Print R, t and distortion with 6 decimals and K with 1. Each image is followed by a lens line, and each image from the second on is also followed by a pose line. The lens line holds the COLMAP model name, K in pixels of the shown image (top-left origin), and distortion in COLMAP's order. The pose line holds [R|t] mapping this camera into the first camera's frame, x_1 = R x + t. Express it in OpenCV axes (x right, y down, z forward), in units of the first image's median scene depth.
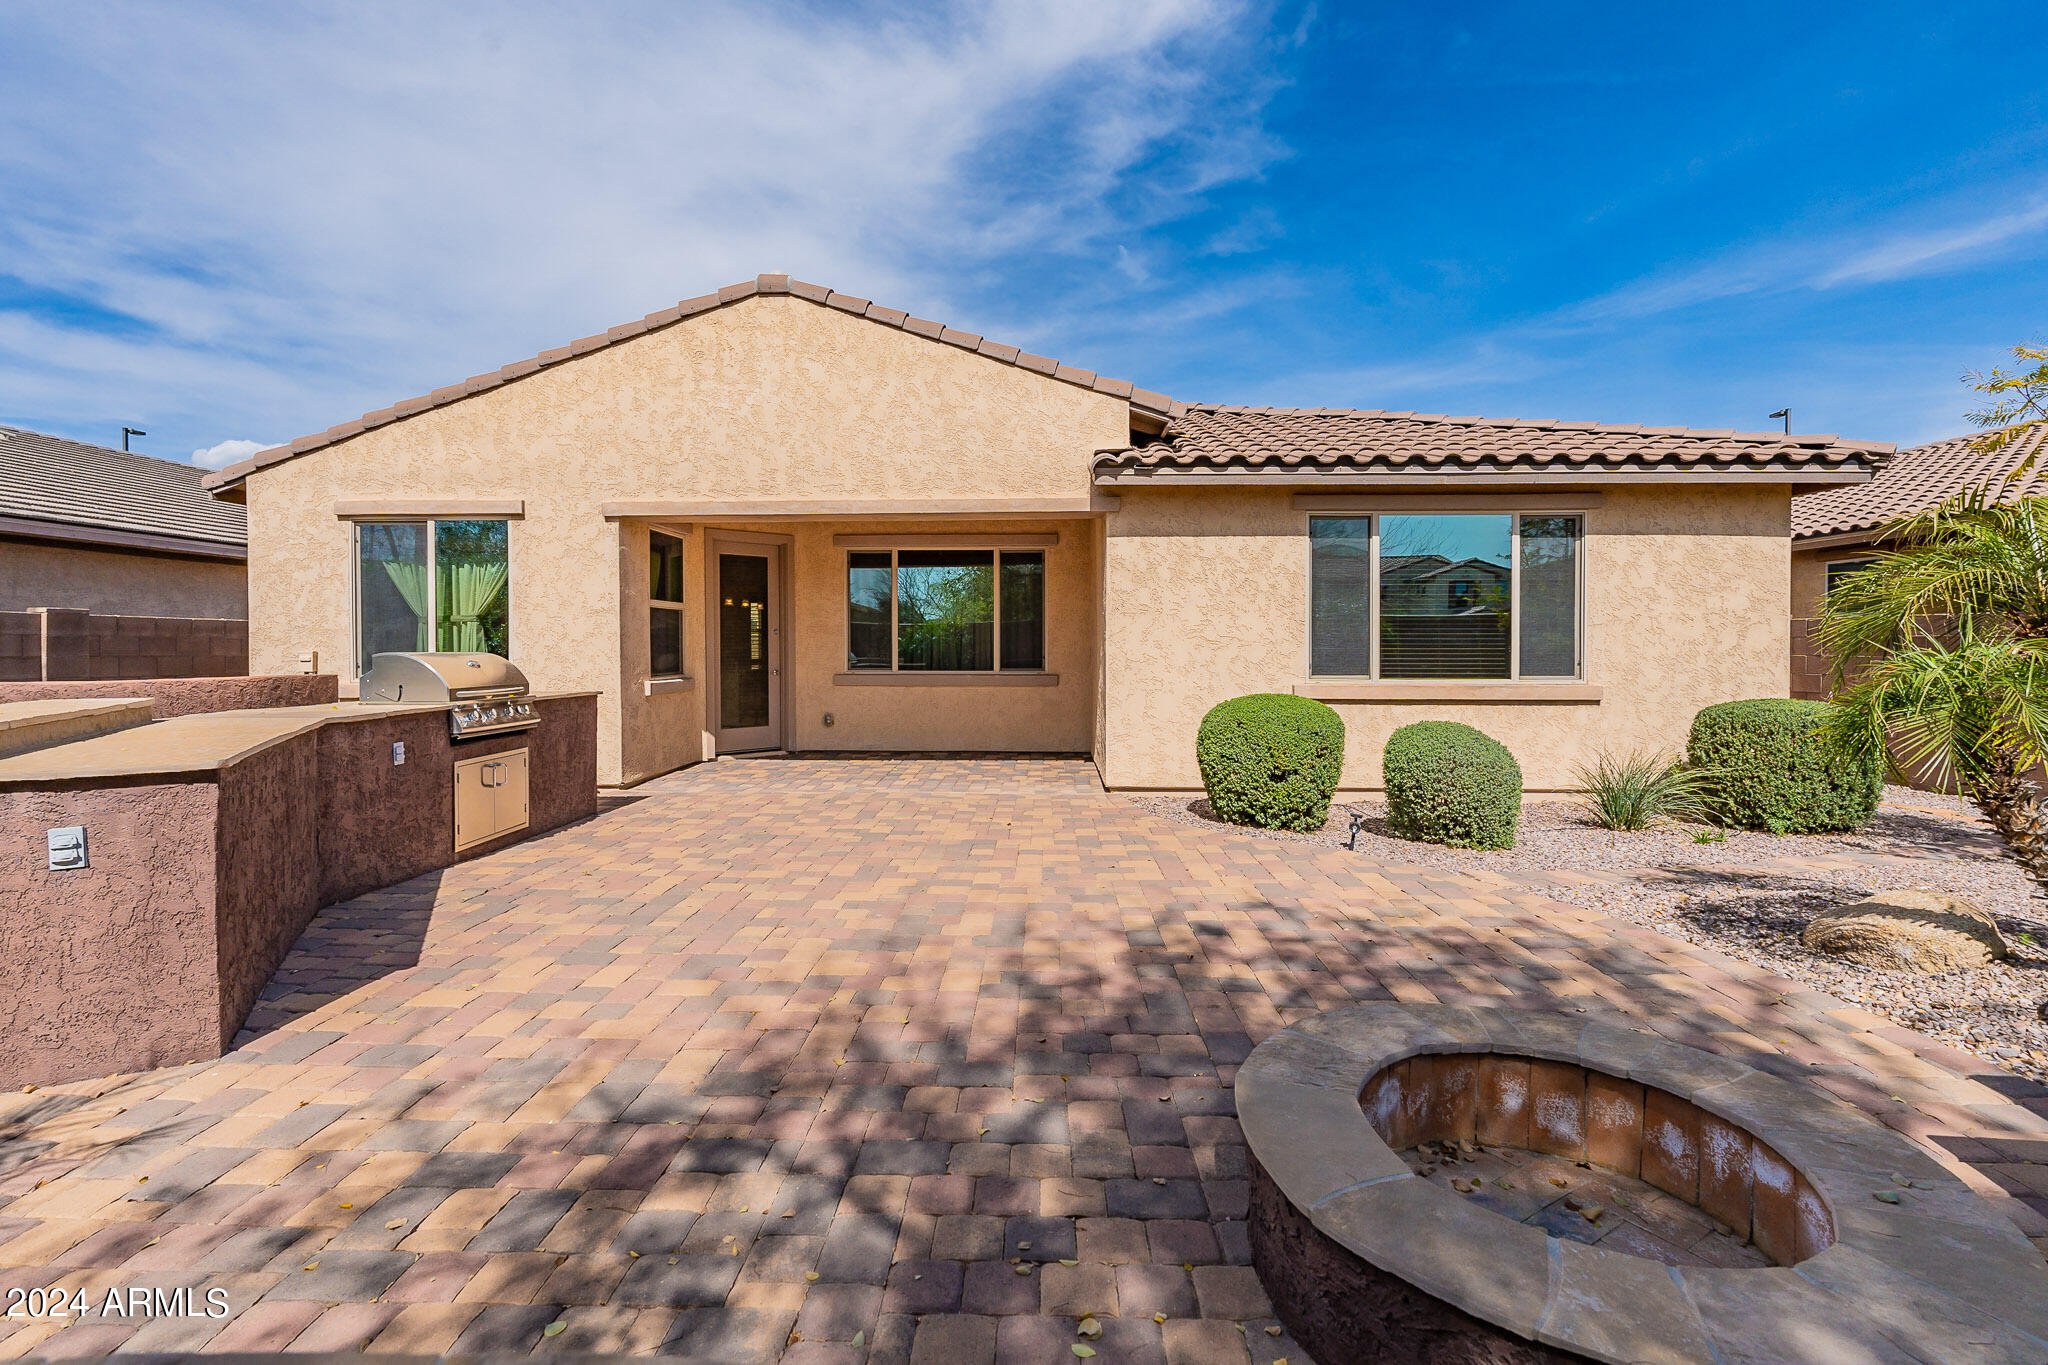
lens RADIAL K [[893.8, 0, 1012.2], [0, 893.8, 648.6], [0, 0, 1]] dist [-0.002763, -0.000504]
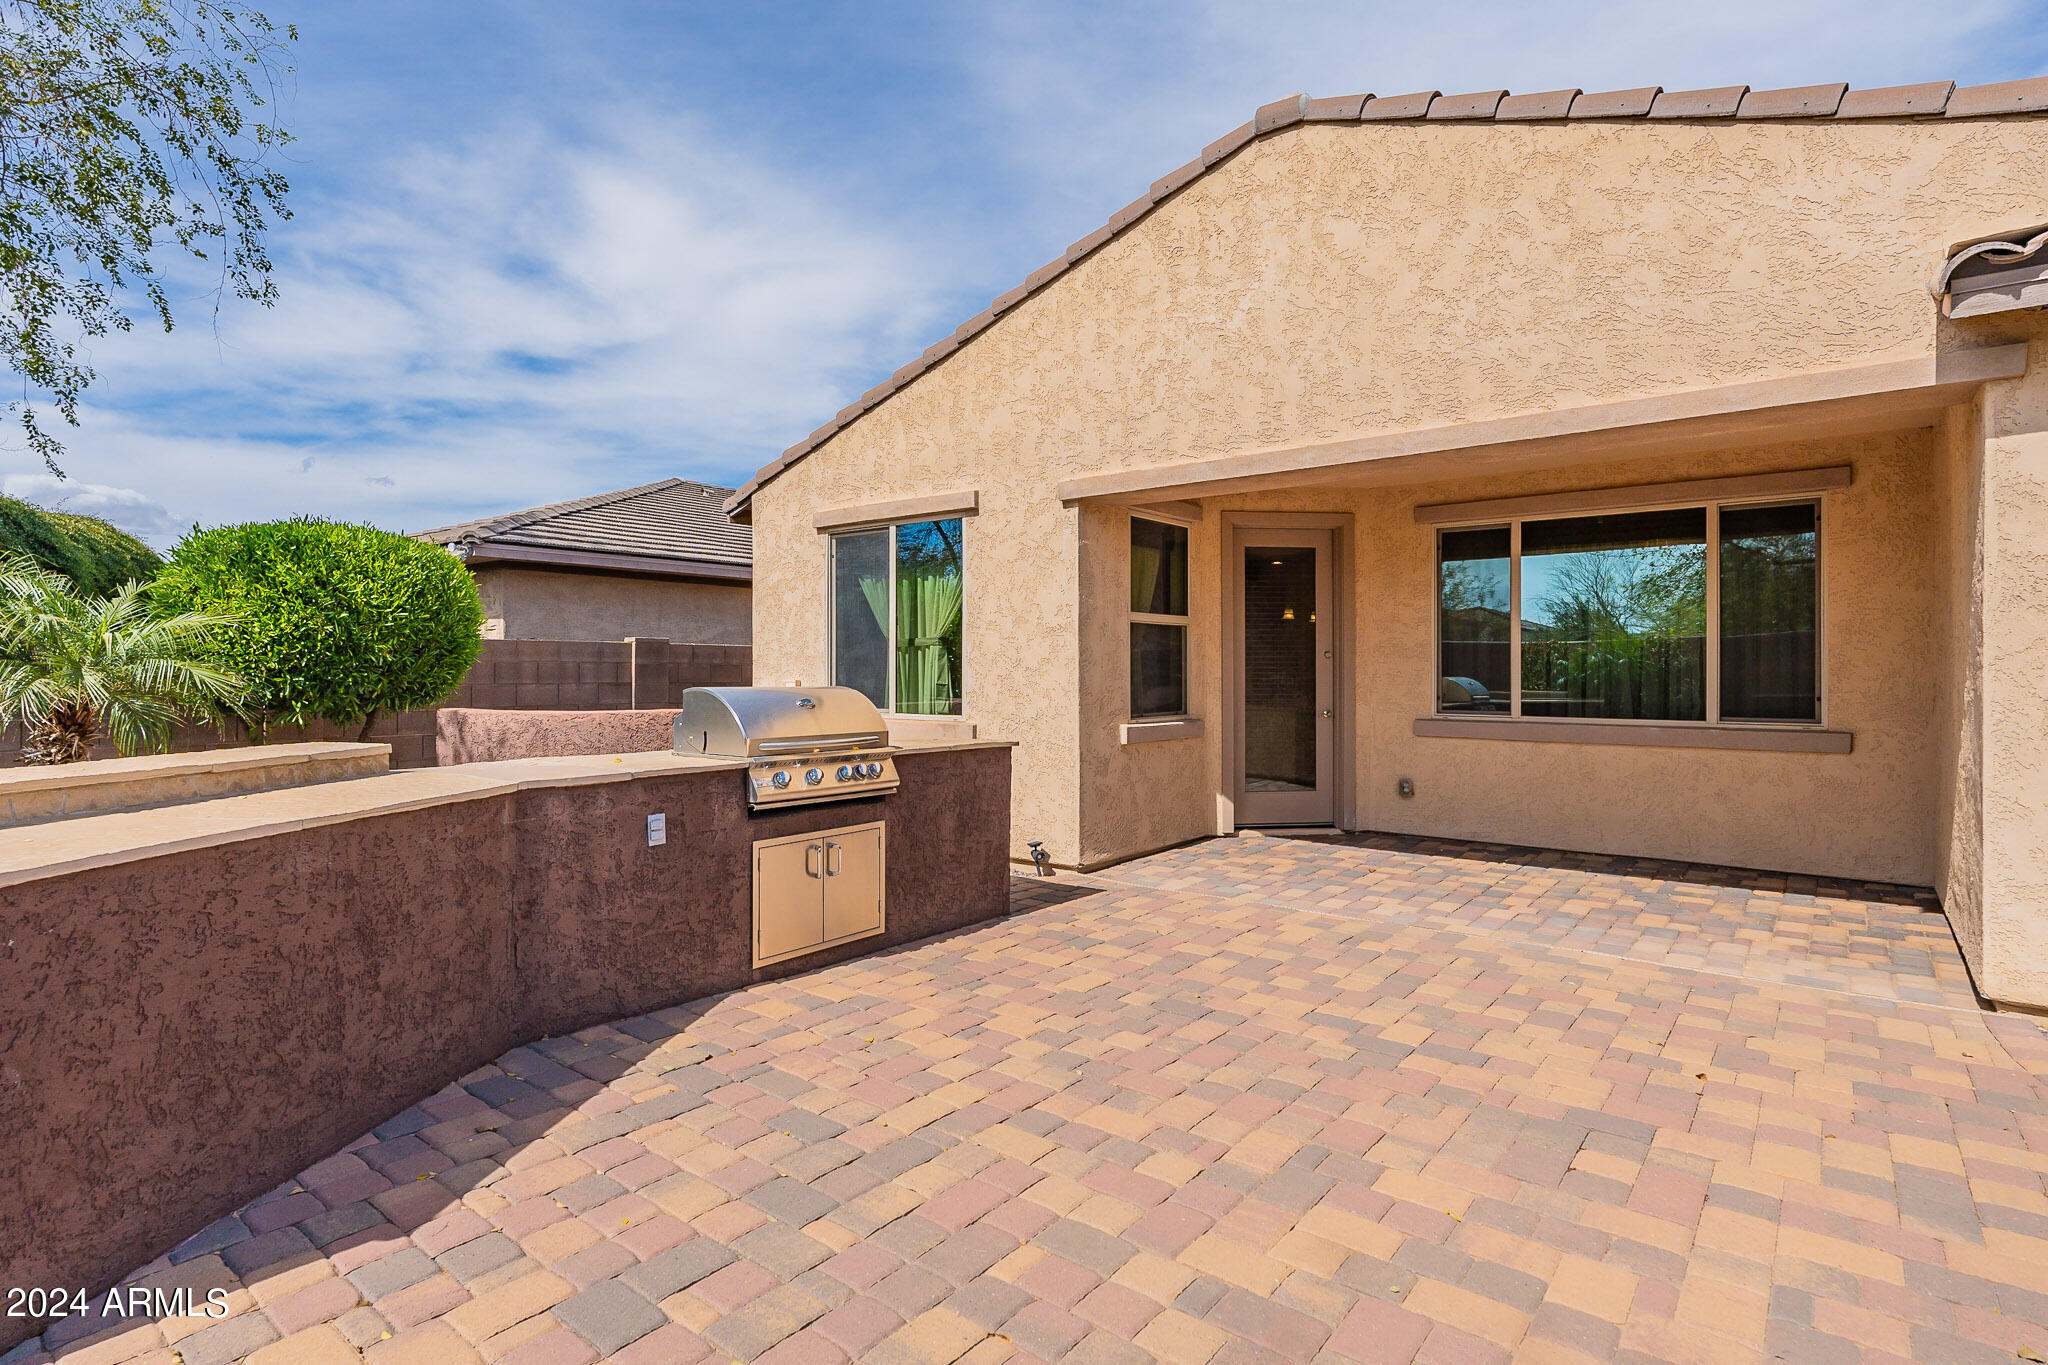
lens RADIAL K [[1043.6, 0, 1006.1], [0, 1043.6, 668.1], [0, 0, 1]] dist [-0.002514, 0.001195]
pose [[0.803299, 0.000316, -0.595576, 0.021648], [-0.003613, 0.999984, -0.004344, -0.005551], [0.595565, 0.005642, 0.803288, 0.276841]]
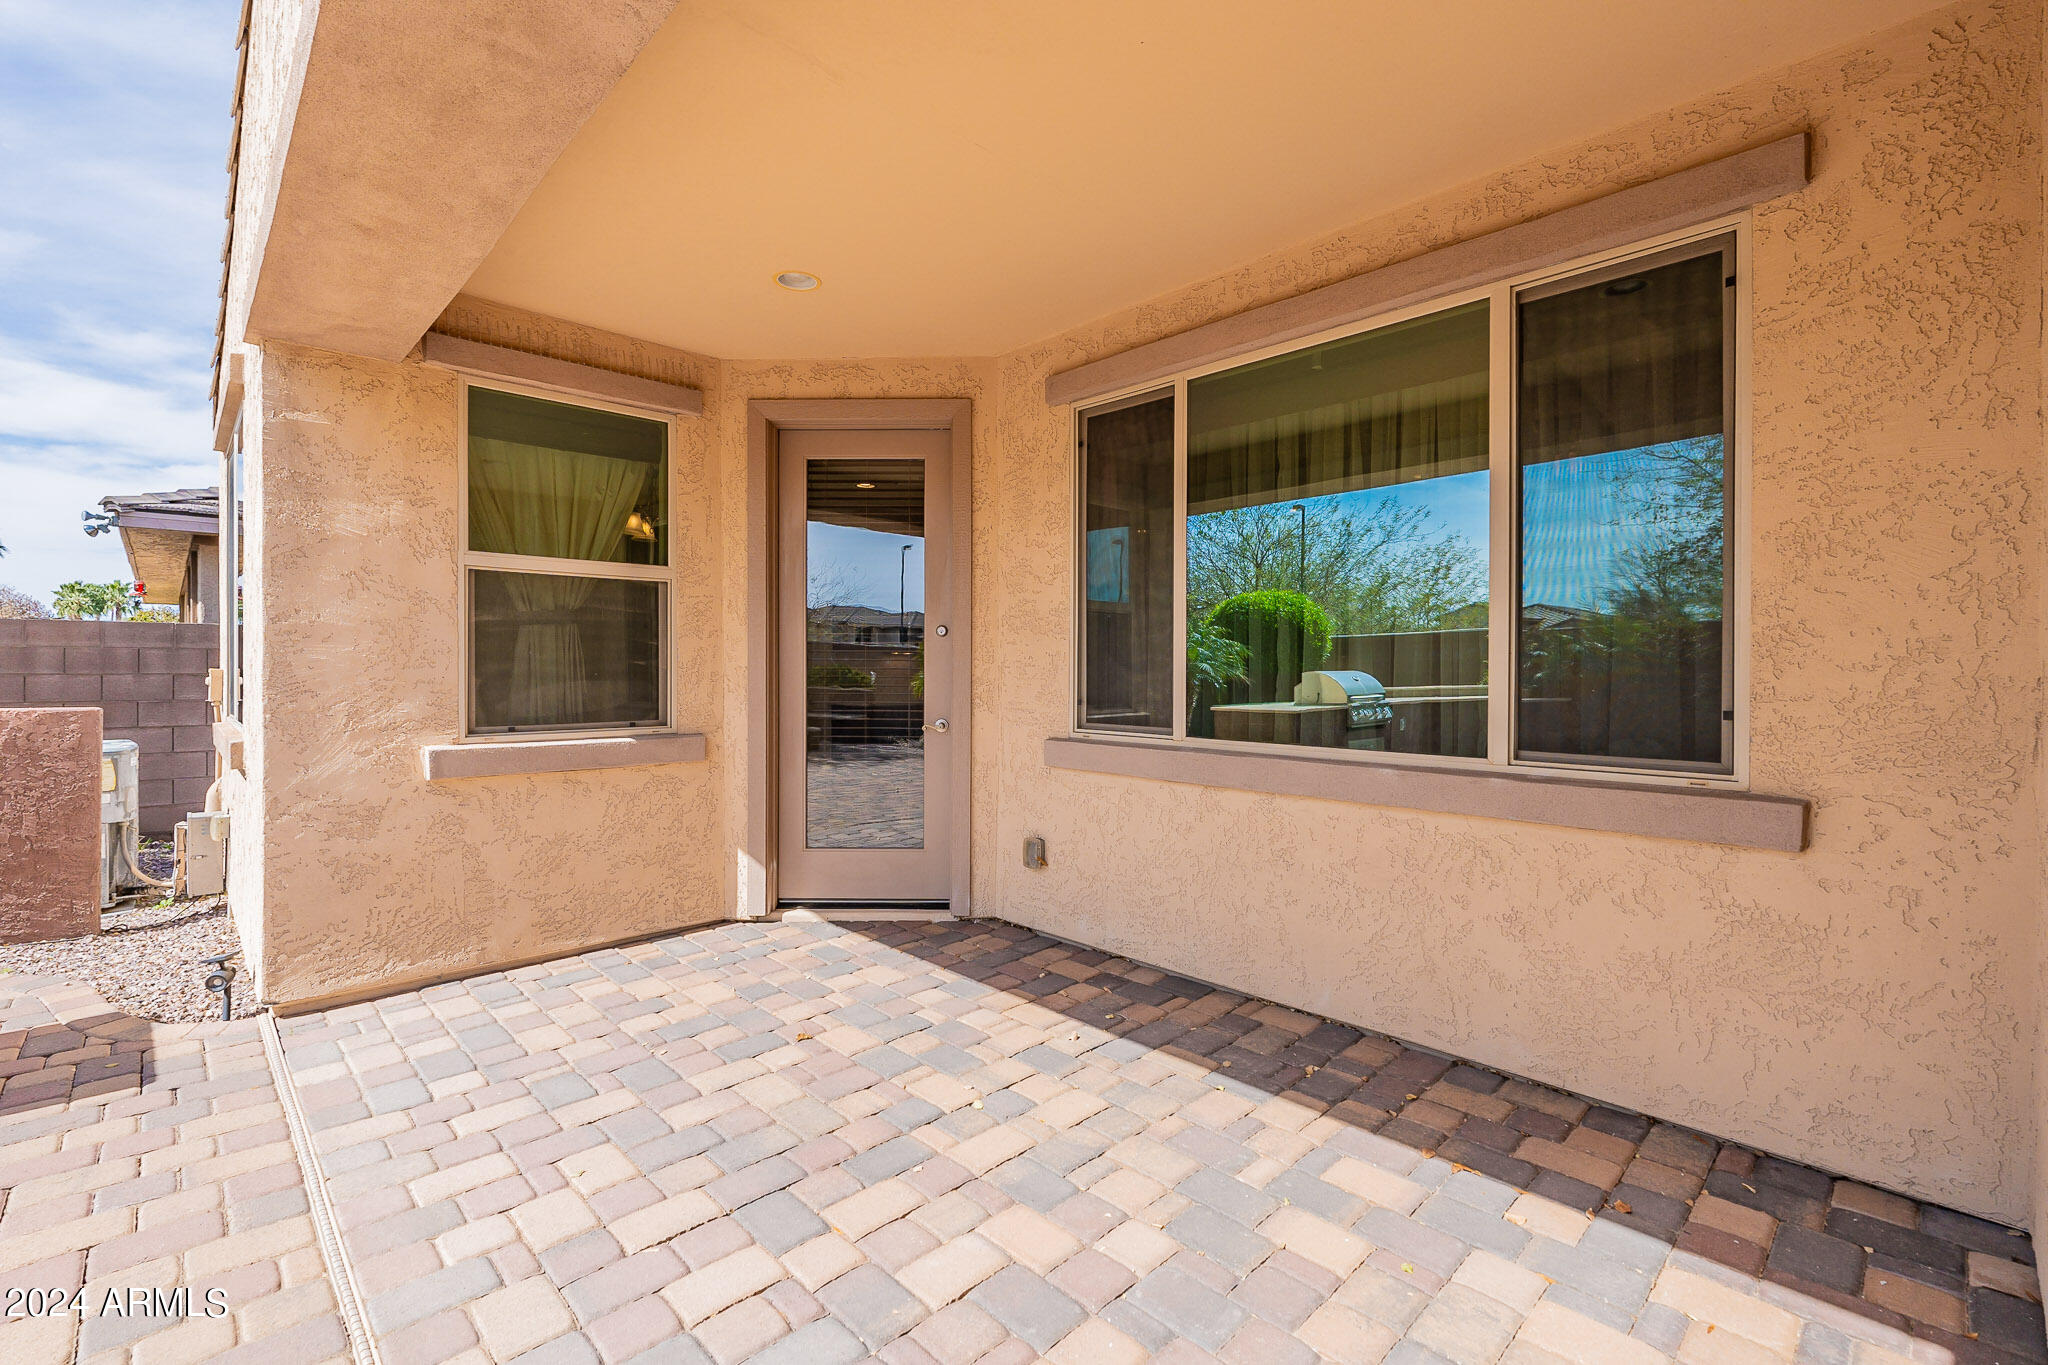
lens RADIAL K [[893.8, 0, 1034.9], [0, 893.8, 671.2], [0, 0, 1]] dist [-0.002763, -0.000504]
pose [[0.711847, 0.006470, -0.702305, 0.092581], [-0.004376, 0.999979, 0.004778, -0.002002], [0.702321, -0.000328, 0.711860, 0.971006]]
